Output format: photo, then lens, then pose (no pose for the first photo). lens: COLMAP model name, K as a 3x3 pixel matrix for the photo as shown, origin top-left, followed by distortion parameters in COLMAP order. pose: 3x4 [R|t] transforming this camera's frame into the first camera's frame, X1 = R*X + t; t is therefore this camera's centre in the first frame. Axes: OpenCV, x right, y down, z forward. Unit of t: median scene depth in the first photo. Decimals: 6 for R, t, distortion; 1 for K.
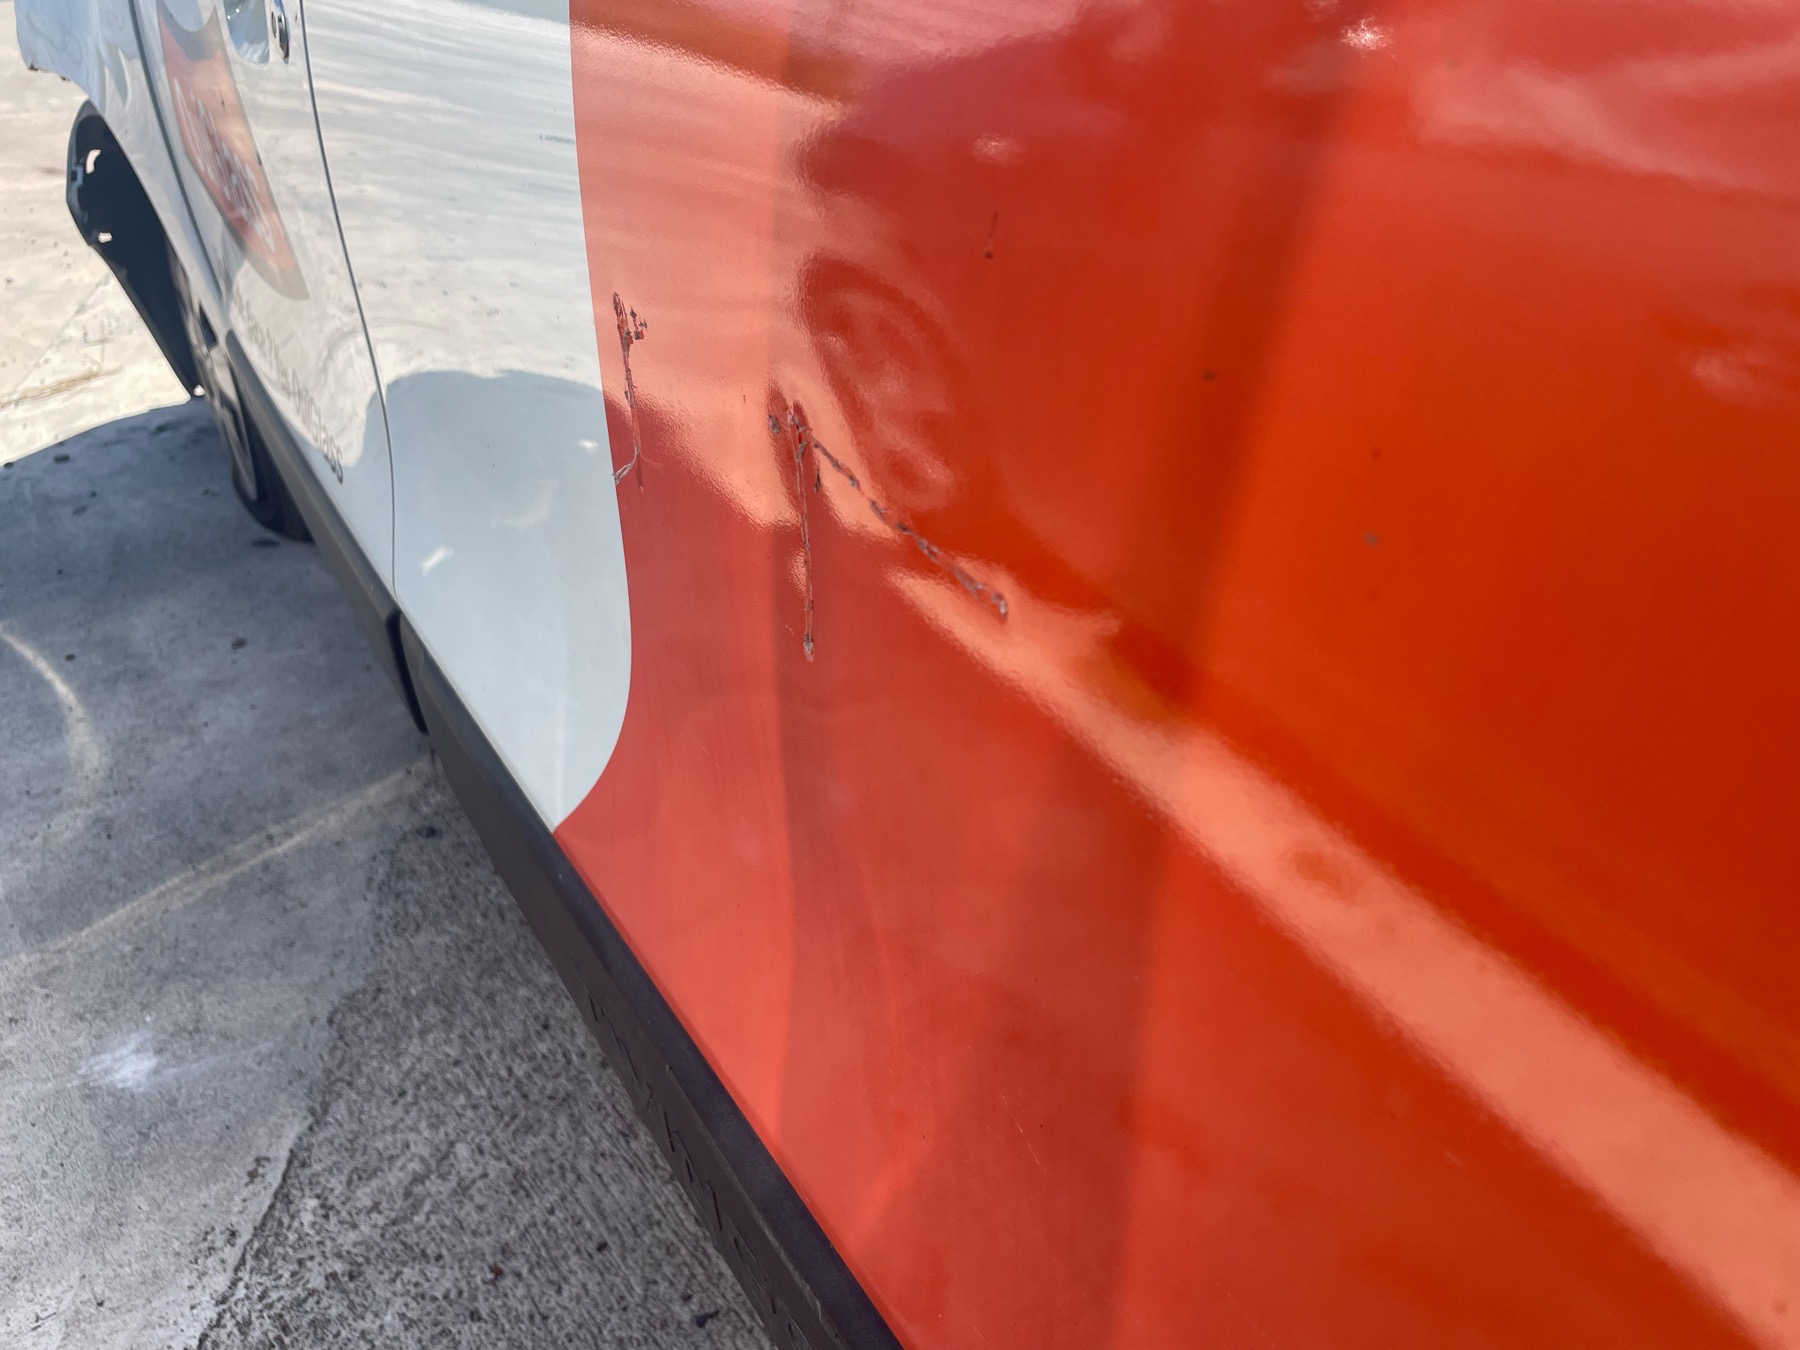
lens RADIAL K [[1373.9, 0, 897.6], [0, 1373.9, 665.5], [0, 0, 1]] dist [0.090212, -0.126297]
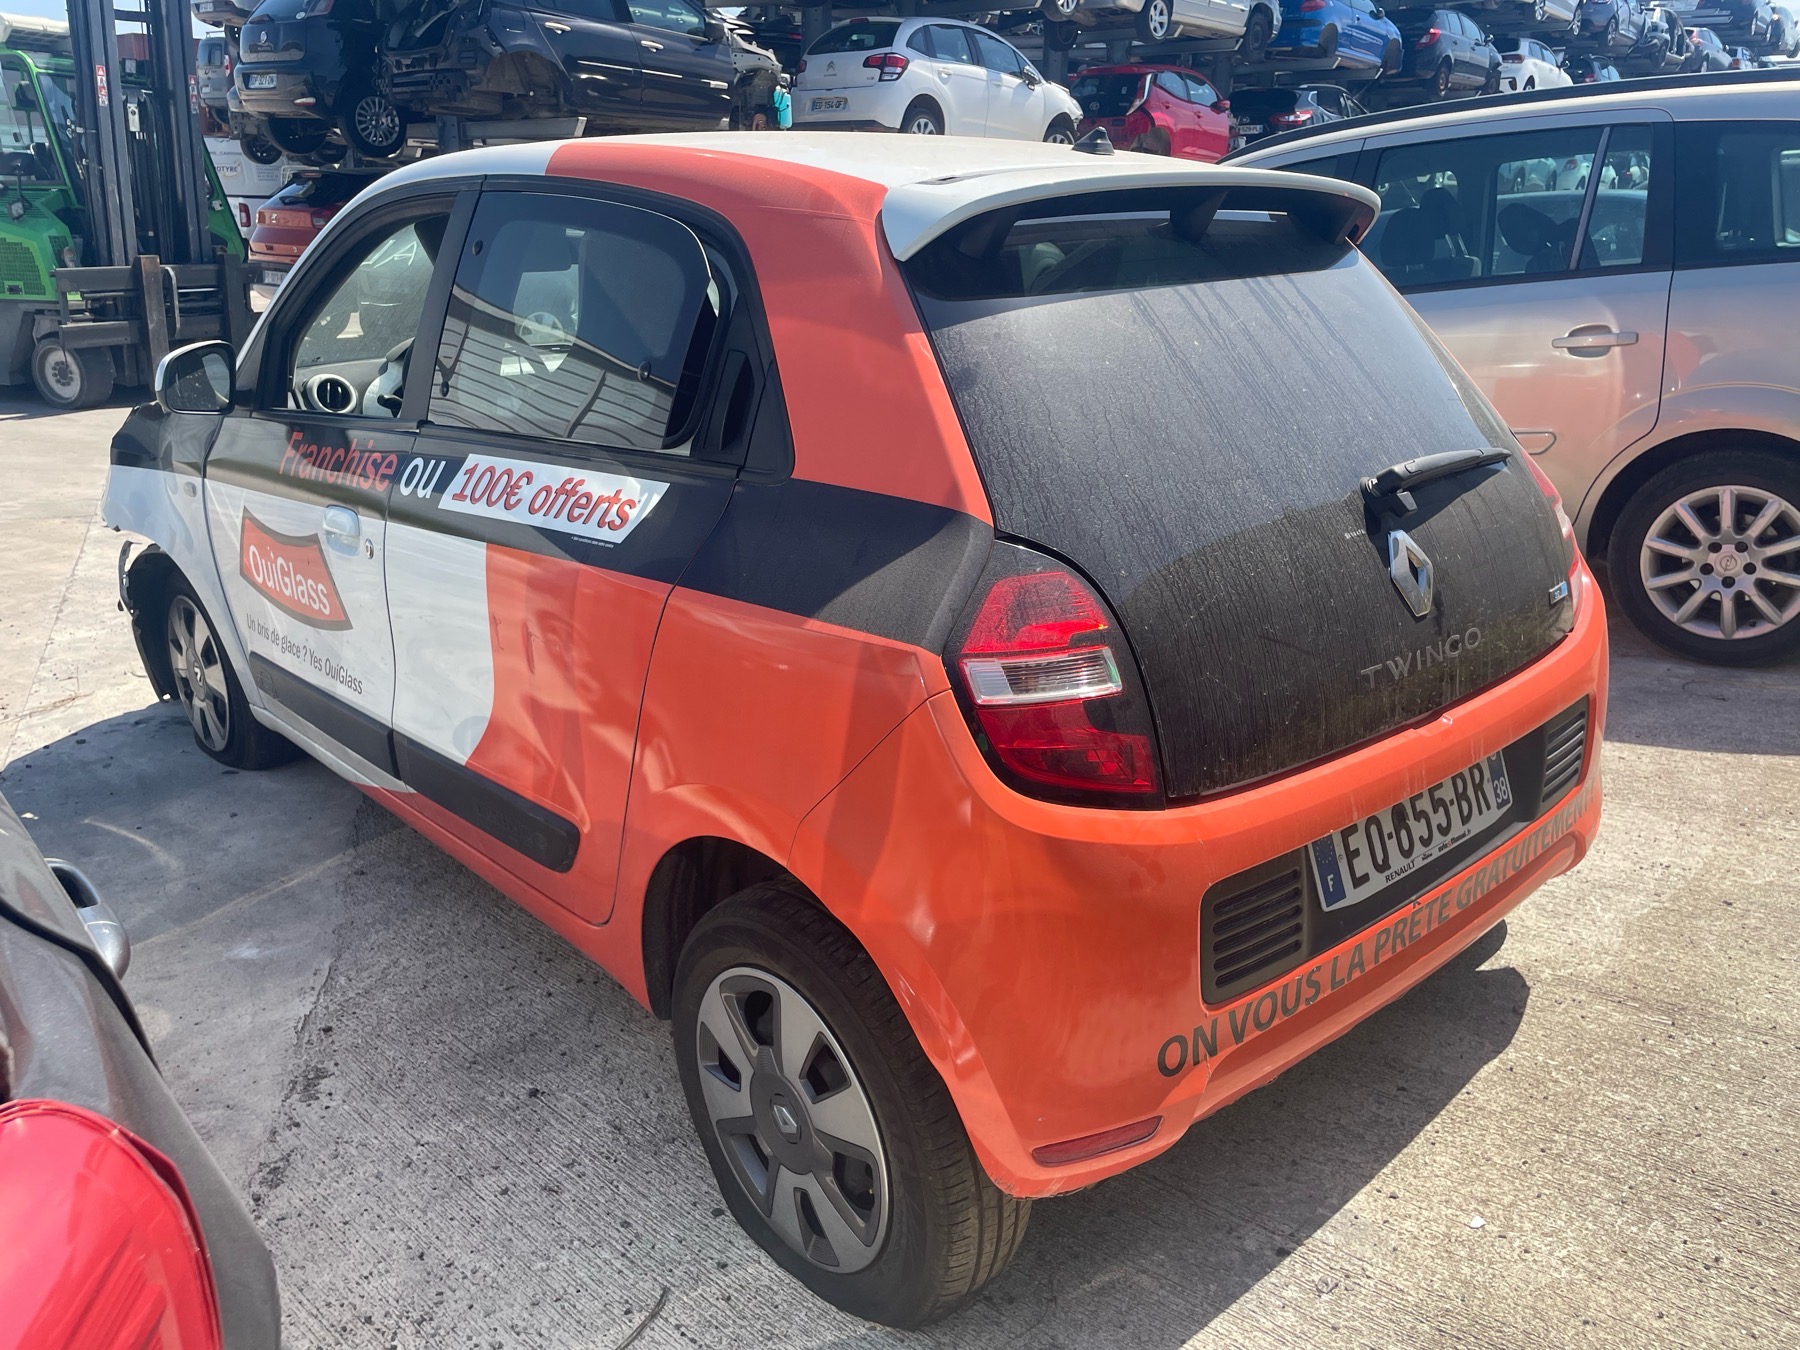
lens RADIAL K [[1373.9, 0, 897.6], [0, 1373.9, 665.5], [0, 0, 1]] dist [0.090212, -0.126297]
pose [[0.981466, -0.056002, 0.183270, 0.118751], [0.096506, 0.970666, -0.220212, 0.440566], [-0.165562, 0.233818, 0.958081, -1.533534]]
